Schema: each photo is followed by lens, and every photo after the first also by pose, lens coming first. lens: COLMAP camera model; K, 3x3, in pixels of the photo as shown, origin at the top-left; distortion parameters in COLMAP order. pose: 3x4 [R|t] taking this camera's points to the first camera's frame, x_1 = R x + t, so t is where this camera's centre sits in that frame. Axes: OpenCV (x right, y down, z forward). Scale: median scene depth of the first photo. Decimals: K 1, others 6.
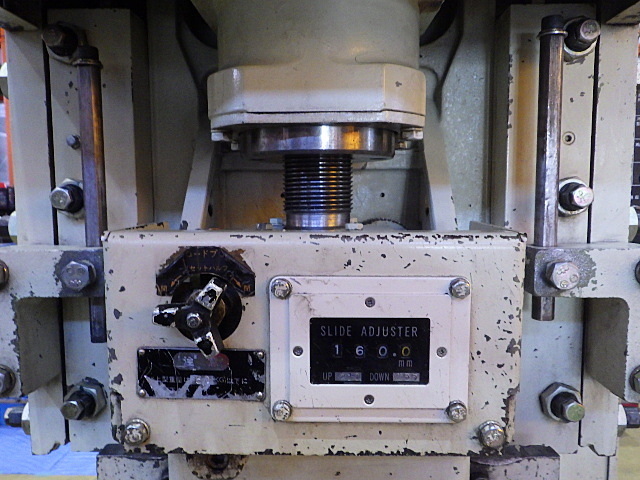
lens RADIAL K [[523.3, 0, 321.0], [0, 523.3, 240.3], [0, 0, 1]] dist [-0.010730, 0.009109]
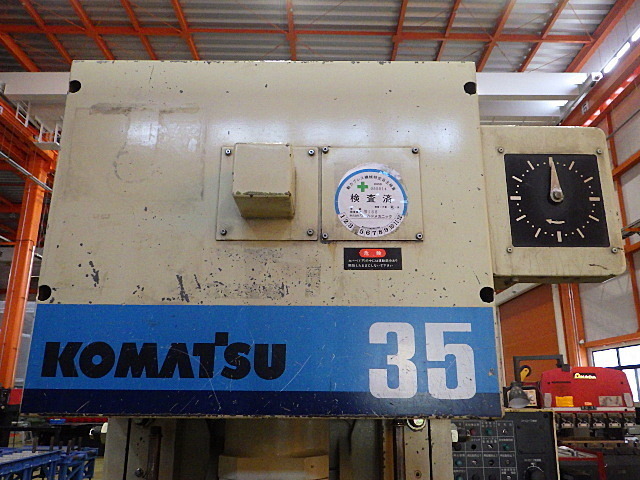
lens RADIAL K [[523.3, 0, 320.4], [0, 523.3, 243.7], [0, 0, 1]] dist [-0.010730, 0.009109]
pose [[0.999785, 0.014610, 0.014699, 0.138157], [-0.008498, 0.935884, -0.352206, -0.401829], [-0.018902, 0.352006, 0.935807, -1.256032]]
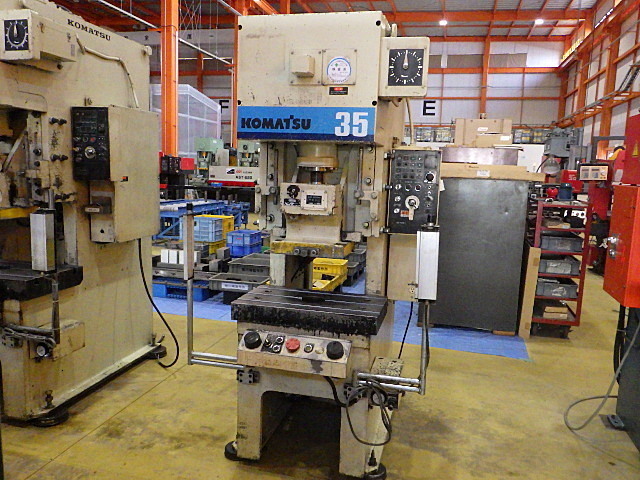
lens RADIAL K [[523.3, 0, 315.2], [0, 523.3, 244.9], [0, 0, 1]] dist [-0.010730, 0.009109]
pose [[0.971728, 0.073639, -0.224325, 1.497861], [-0.060644, 0.996087, 0.064289, 0.303178], [0.228182, -0.048868, 0.972391, -5.140331]]
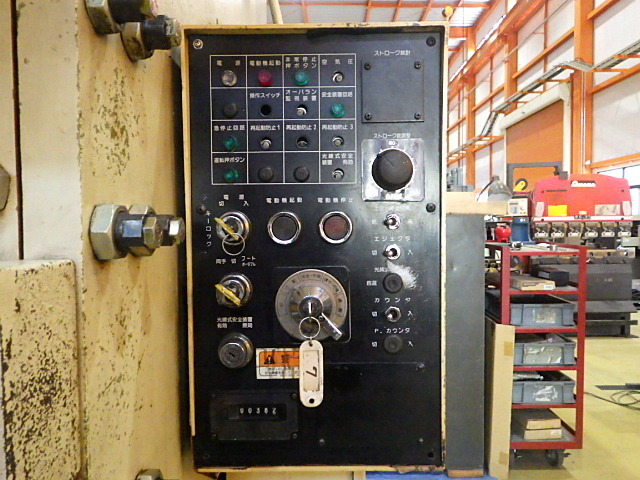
lens RADIAL K [[523.3, 0, 320.3], [0, 523.3, 237.1], [0, 0, 1]] dist [-0.010730, 0.009109]
pose [[0.999999, -0.000203, 0.001590, 1.177689], [0.000289, 0.998518, -0.054416, 0.016490], [-0.001576, 0.054417, 0.998517, 0.514503]]
